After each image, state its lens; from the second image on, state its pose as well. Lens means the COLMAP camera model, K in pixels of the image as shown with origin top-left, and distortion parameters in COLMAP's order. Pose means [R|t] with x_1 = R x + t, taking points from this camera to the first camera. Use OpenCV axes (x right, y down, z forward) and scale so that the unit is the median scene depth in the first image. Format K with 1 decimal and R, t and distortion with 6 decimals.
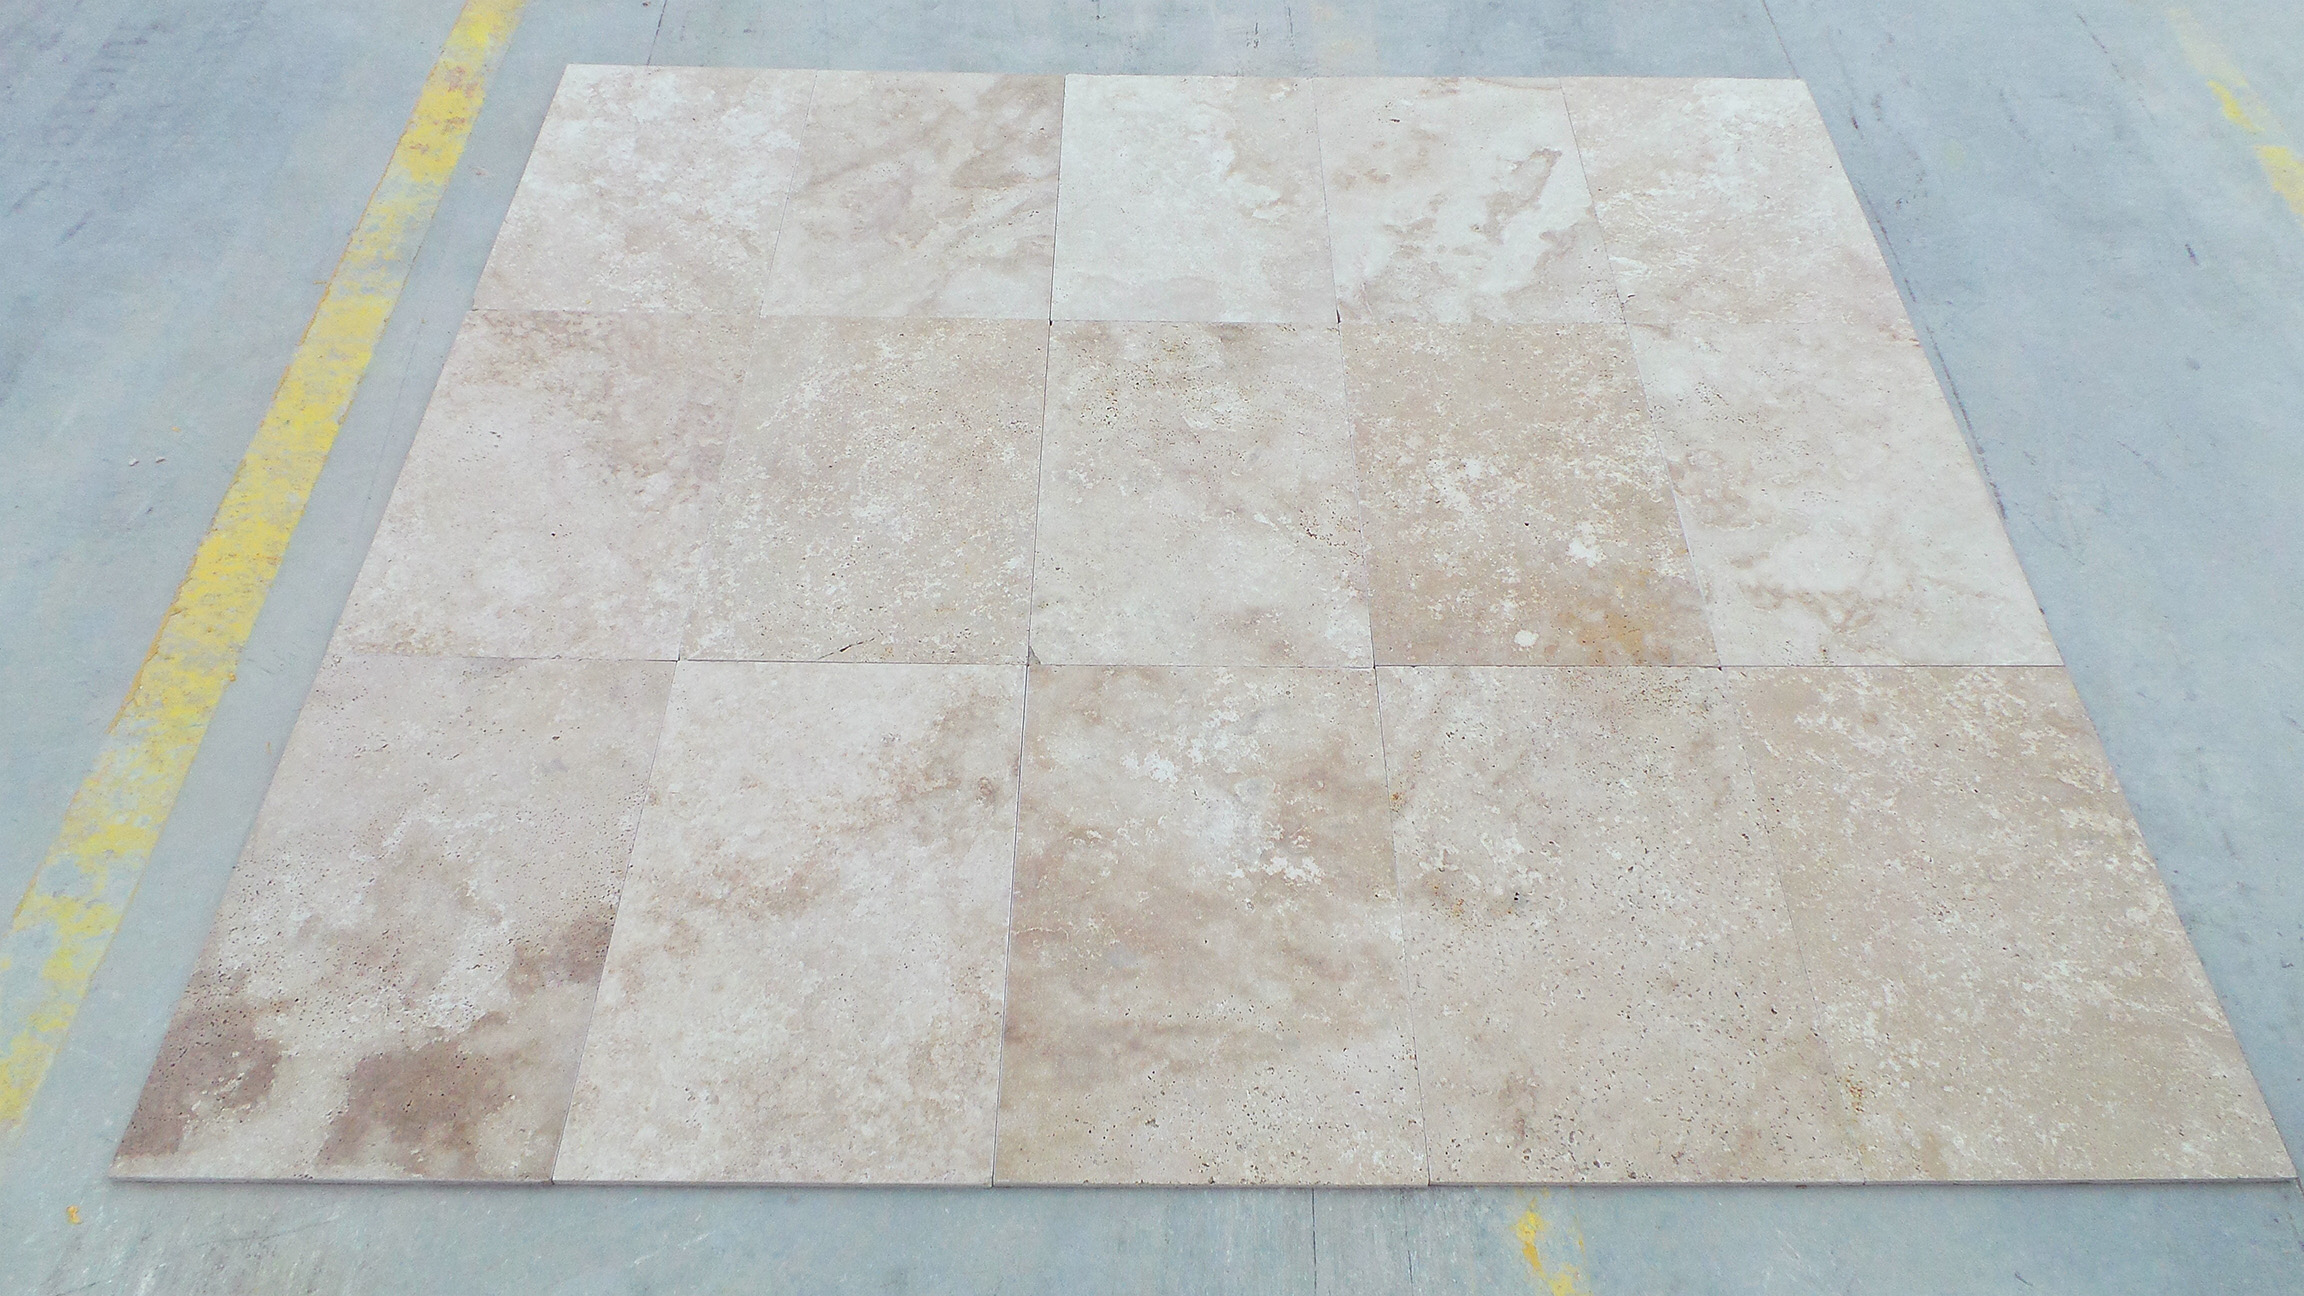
lens RADIAL K [[1565.3, 0, 1155.5], [0, 1565.3, 652.7], [0, 0, 1]] dist [-0.007061, 0.015292]
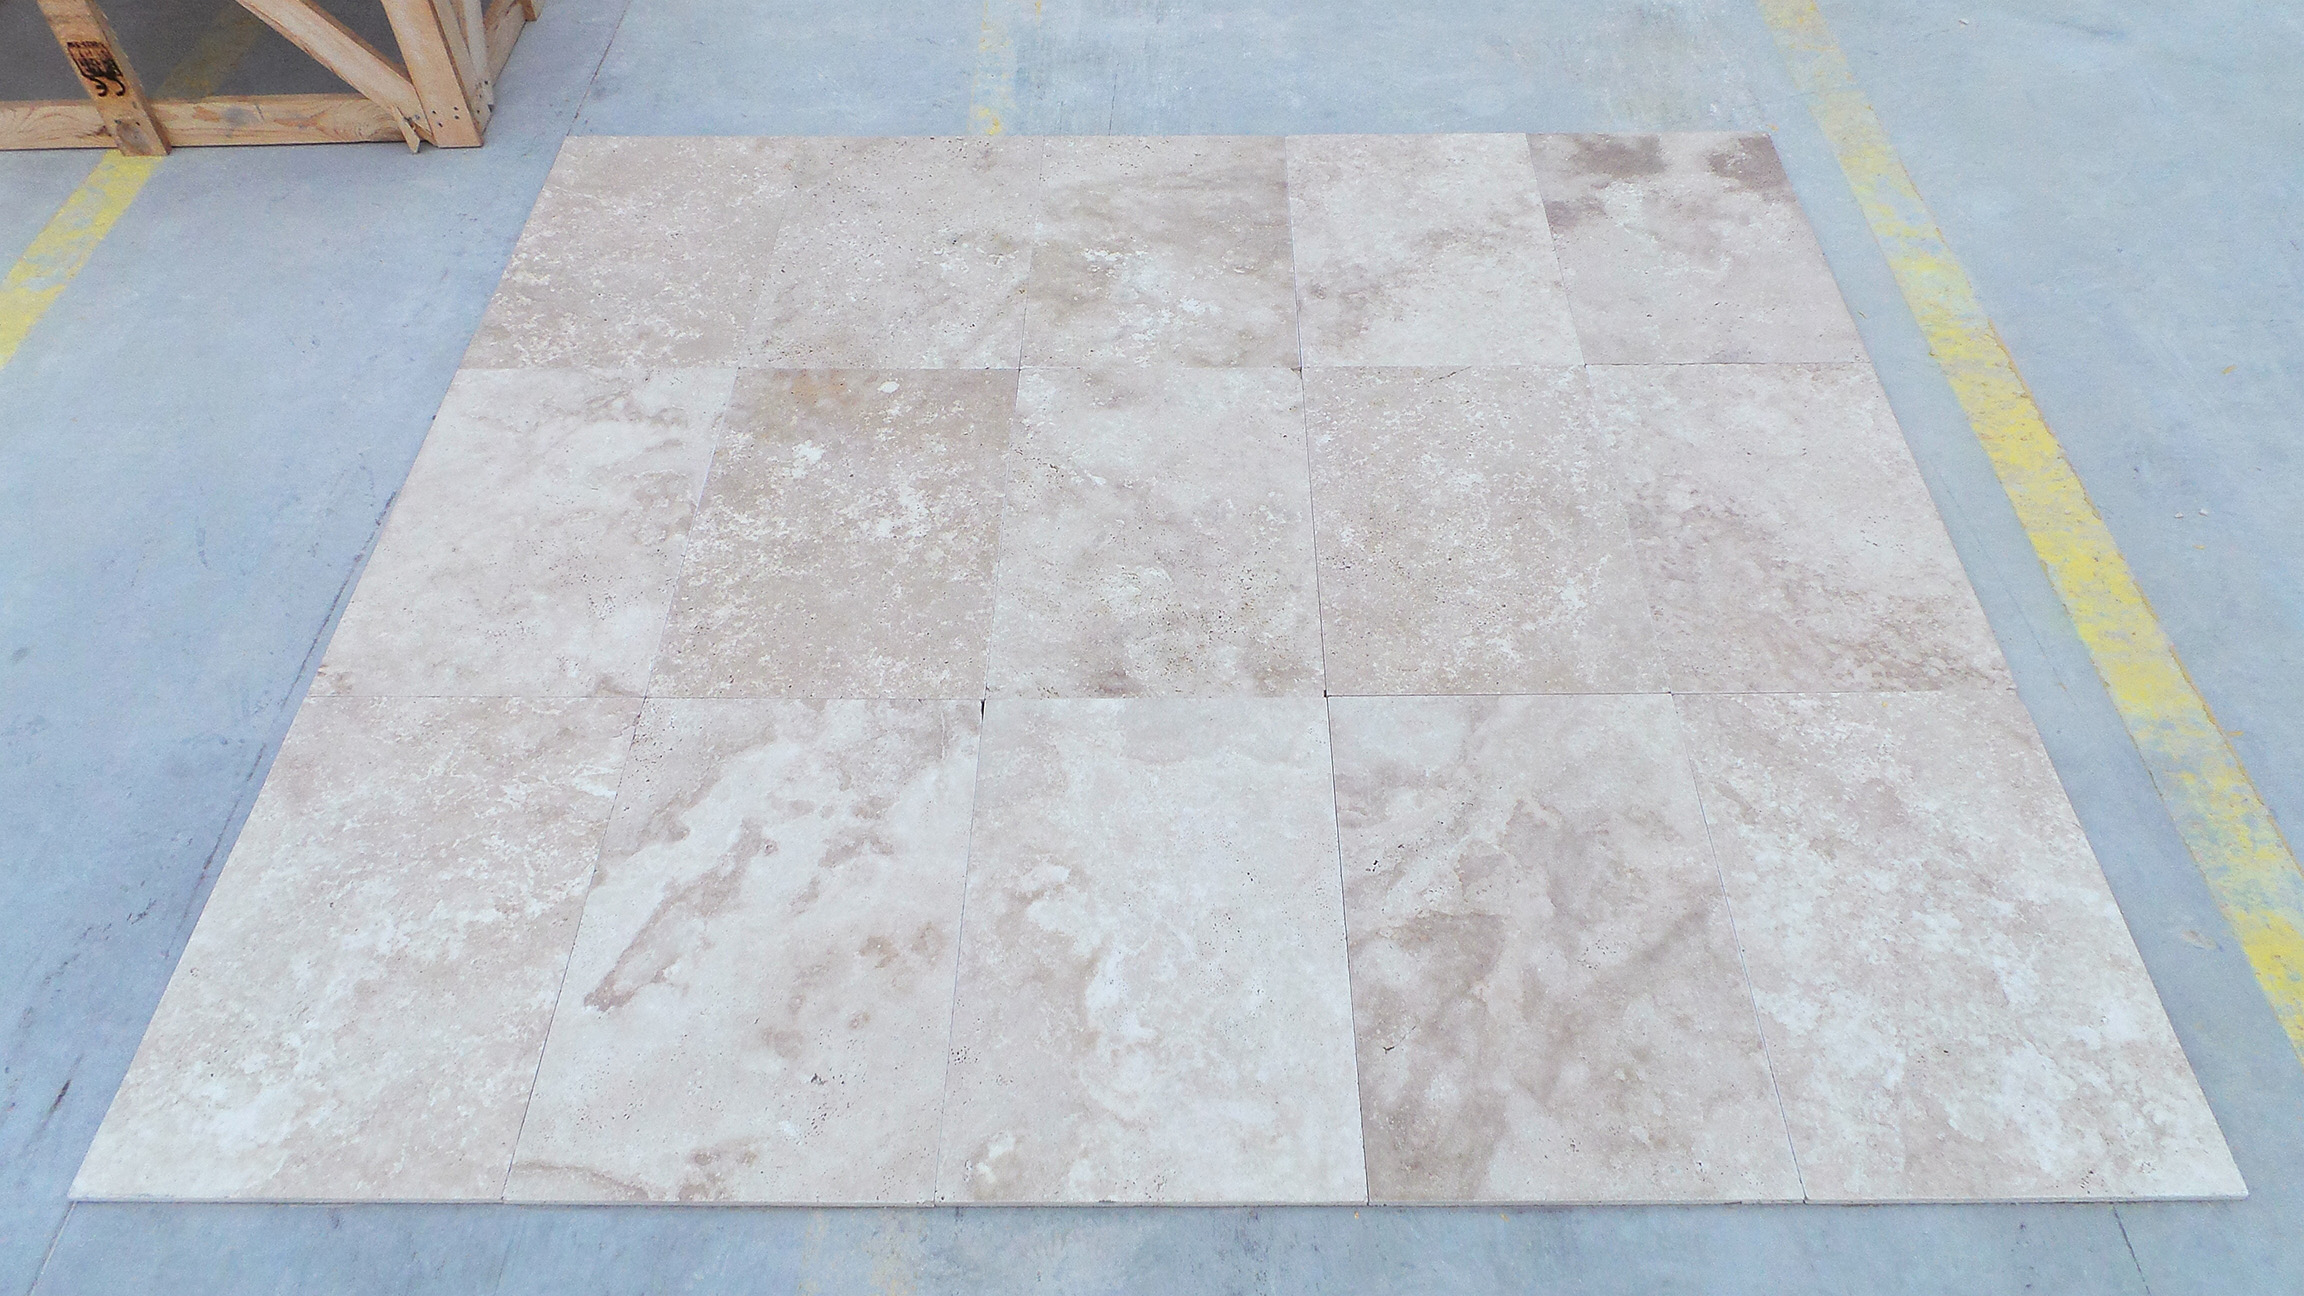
lens RADIAL K [[1565.3, 0, 1164.6], [0, 1565.3, 649.7], [0, 0, 1]] dist [-0.007061, 0.015292]
pose [[-0.999978, -0.006574, 0.000501, 0.023369], [0.001790, -0.197525, 0.980296, -1.210397], [-0.006345, 0.980276, 0.197532, 0.946714]]
